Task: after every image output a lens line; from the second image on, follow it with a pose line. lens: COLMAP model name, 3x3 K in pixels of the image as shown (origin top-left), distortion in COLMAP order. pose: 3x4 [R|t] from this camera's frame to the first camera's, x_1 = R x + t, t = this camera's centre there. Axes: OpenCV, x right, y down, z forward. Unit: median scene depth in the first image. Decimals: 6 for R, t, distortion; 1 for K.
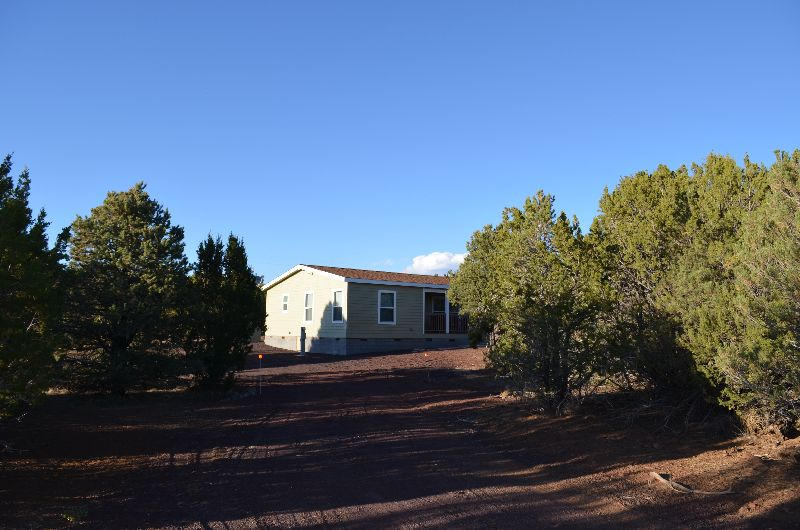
lens RADIAL K [[625.8, 0, 409.2], [0, 625.8, 273.5], [0, 0, 1]] dist [-0.075559, -0.002122]
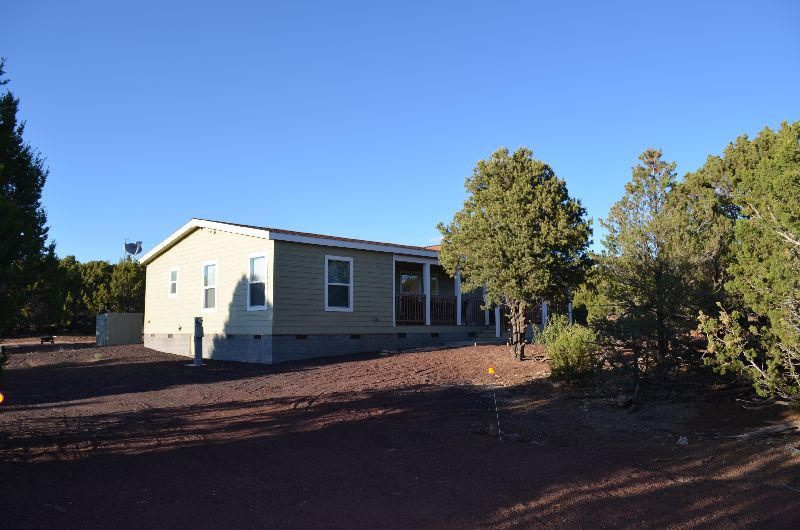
lens RADIAL K [[625.8, 0, 409.2], [0, 625.8, 273.5], [0, 0, 1]] dist [-0.075559, -0.002122]
pose [[0.991411, -0.006103, 0.130643, -0.046776], [0.005476, 0.999972, 0.005155, 0.041104], [-0.130671, -0.004395, 0.991416, 0.380559]]
